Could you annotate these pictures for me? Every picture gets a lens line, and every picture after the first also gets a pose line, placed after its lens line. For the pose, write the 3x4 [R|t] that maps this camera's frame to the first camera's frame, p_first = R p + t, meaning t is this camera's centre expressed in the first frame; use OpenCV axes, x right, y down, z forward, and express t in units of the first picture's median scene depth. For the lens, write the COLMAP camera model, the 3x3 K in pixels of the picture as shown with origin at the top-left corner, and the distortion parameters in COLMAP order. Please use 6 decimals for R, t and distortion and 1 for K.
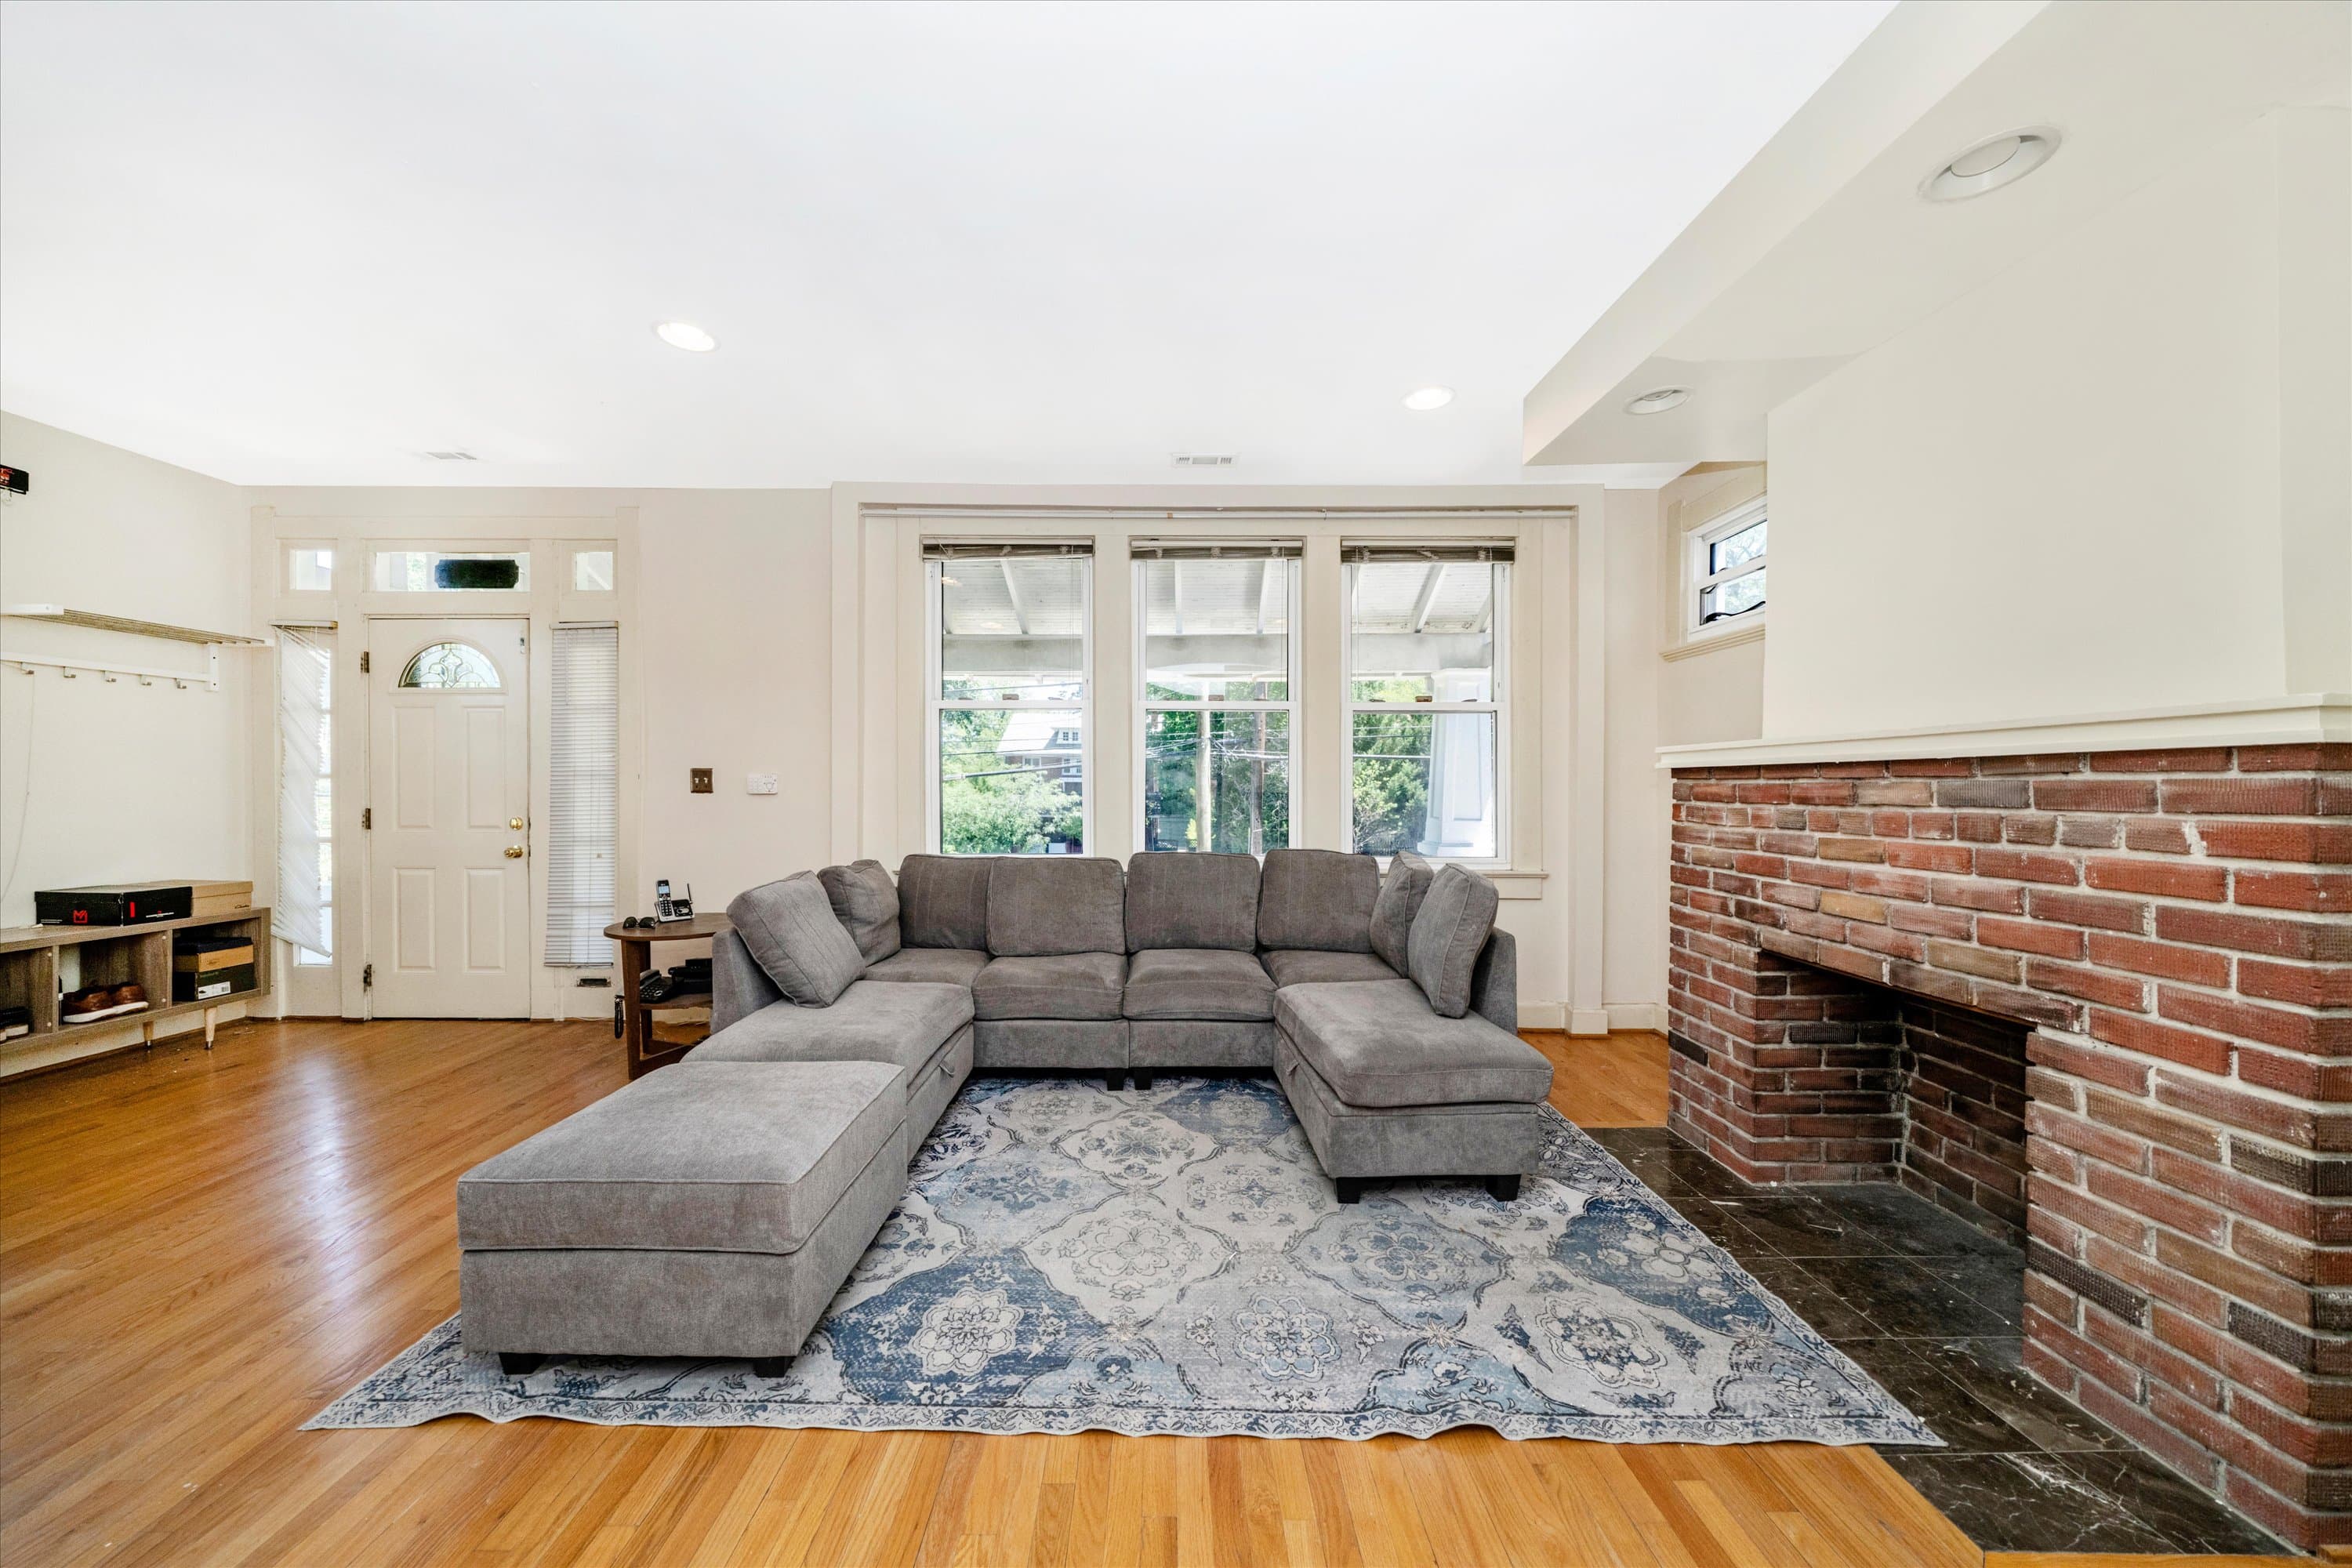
lens RADIAL K [[798.3, 0, 1113.1], [0, 798.3, 788.2], [0, 0, 1]] dist [-0.004872, 0.000424]
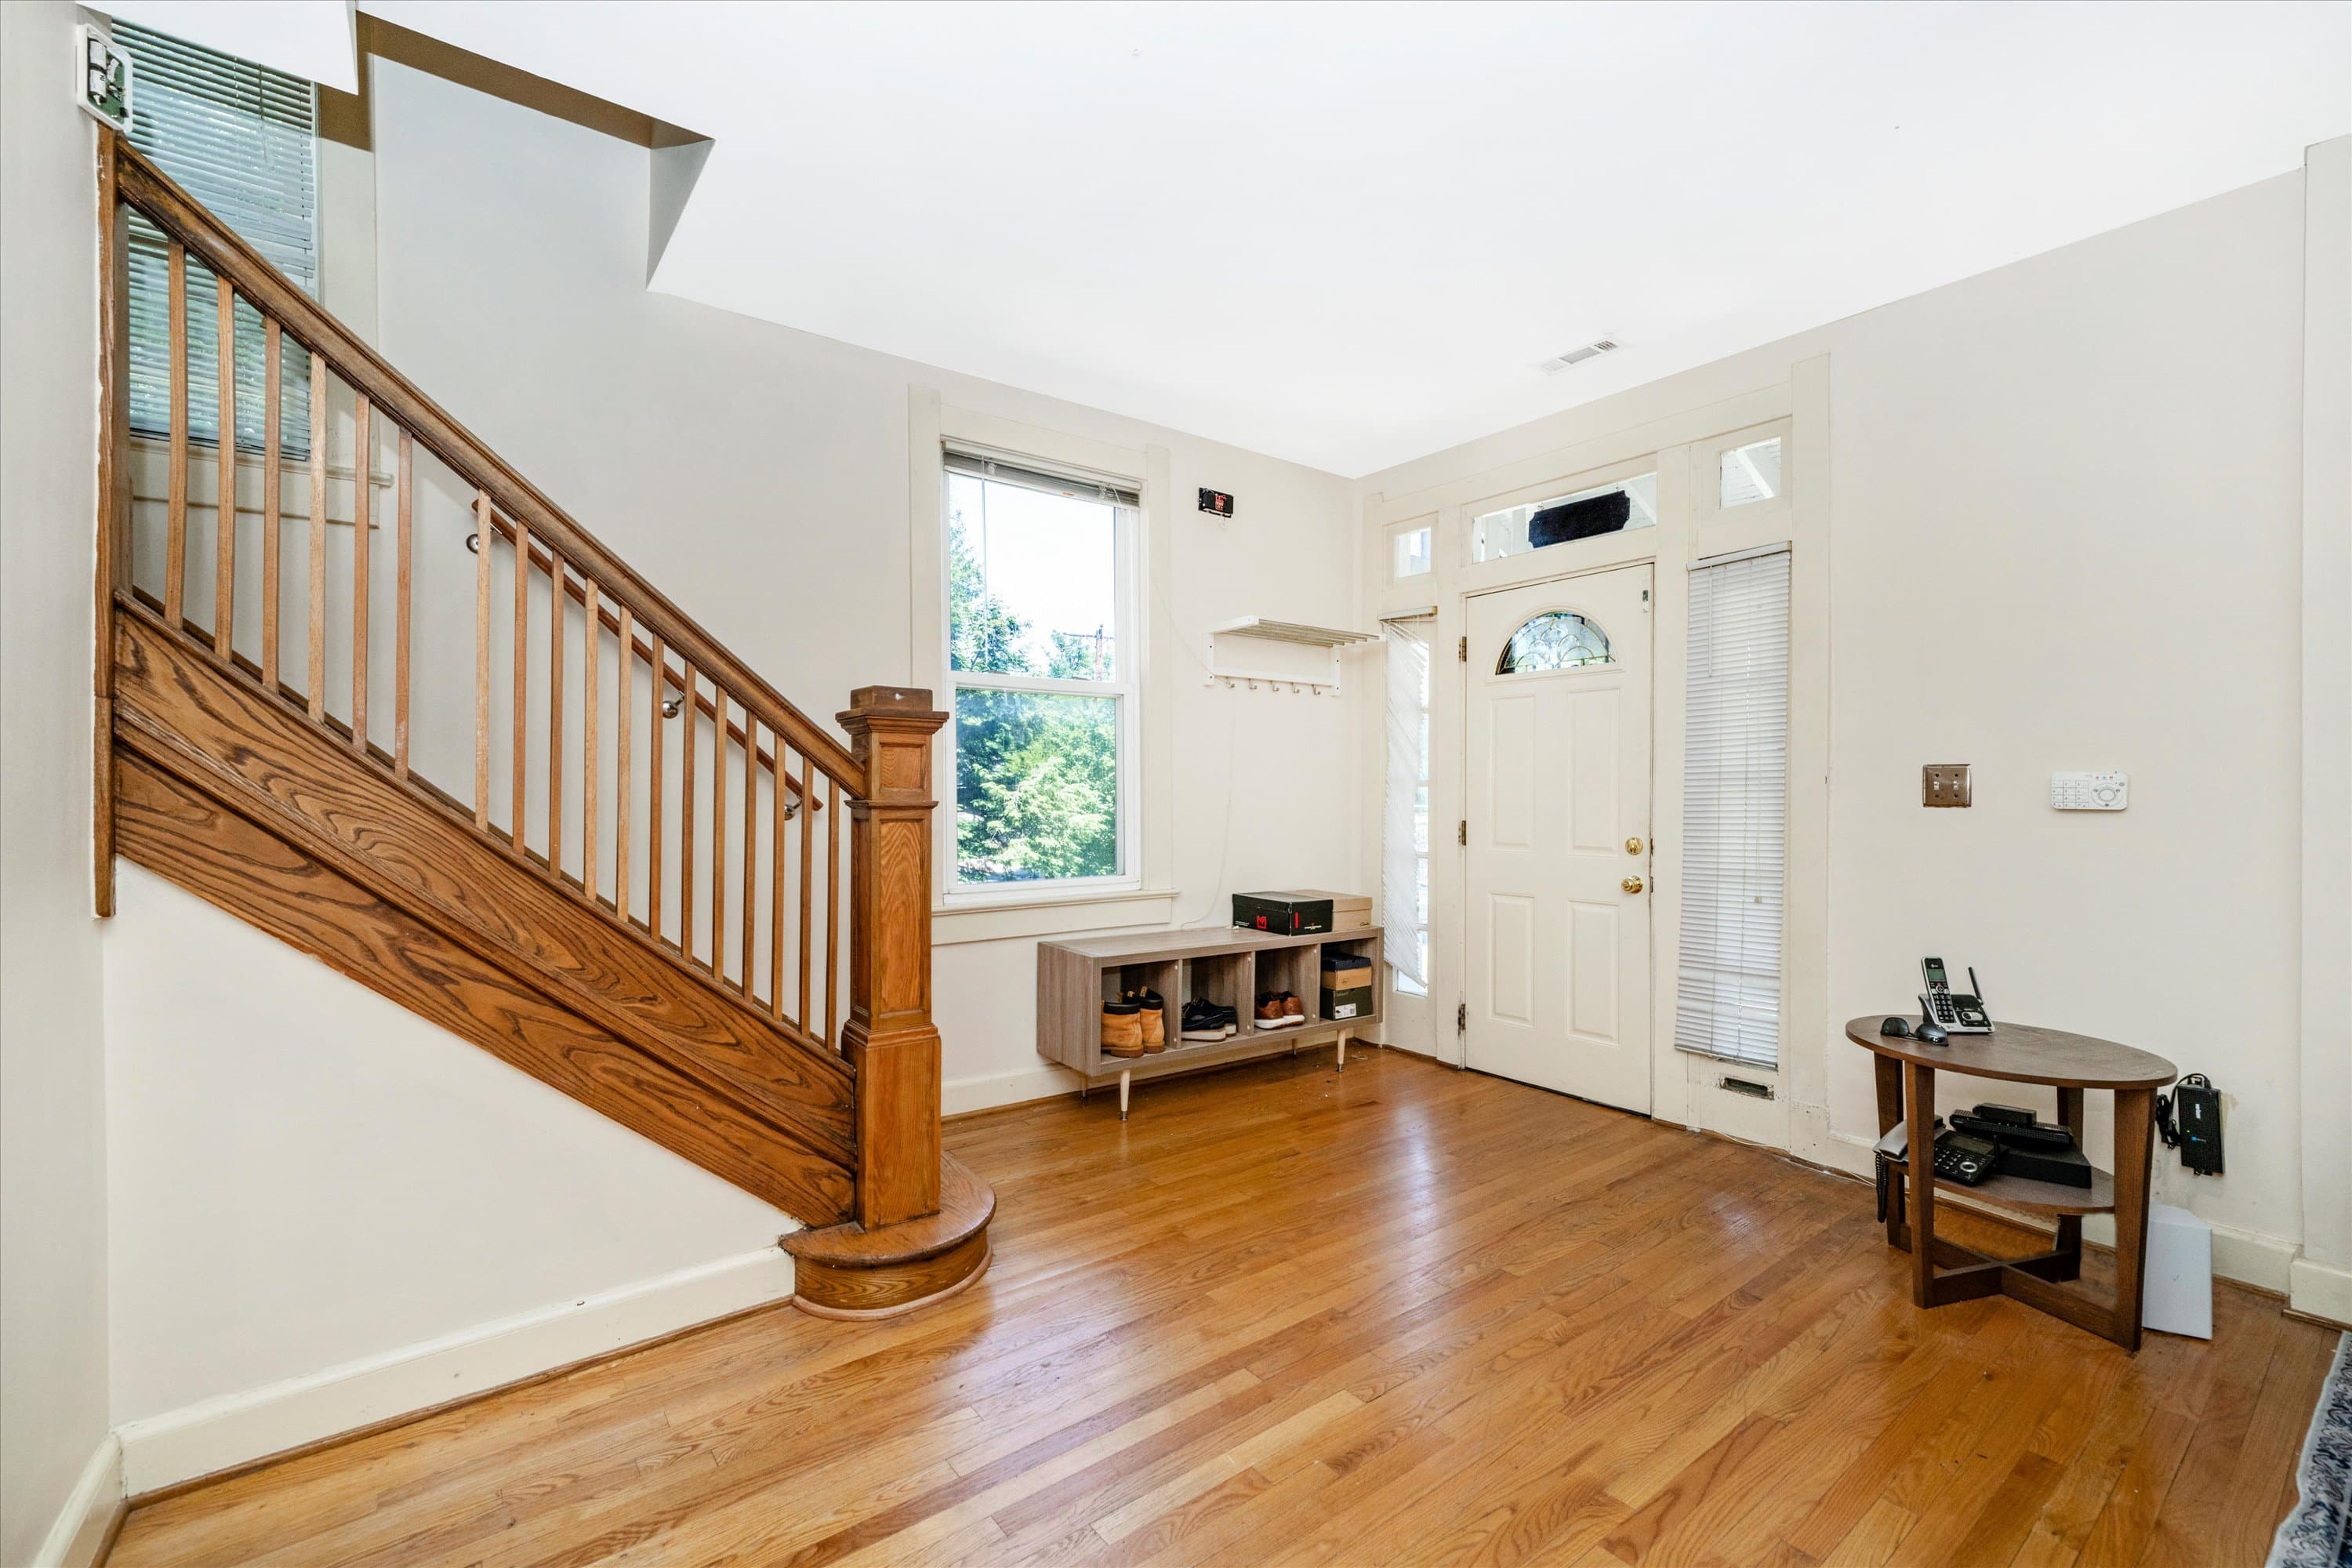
lens RADIAL K [[1042.0, 0, 1174.1], [0, 1042.0, 792.0], [0, 0, 1]] dist [0.015039, -0.000046]
pose [[0.599069, -0.000894, -0.800697, -0.438228], [-0.003836, 0.999985, -0.003987, 0.000751], [0.800688, 0.005460, 0.599057, 0.157924]]
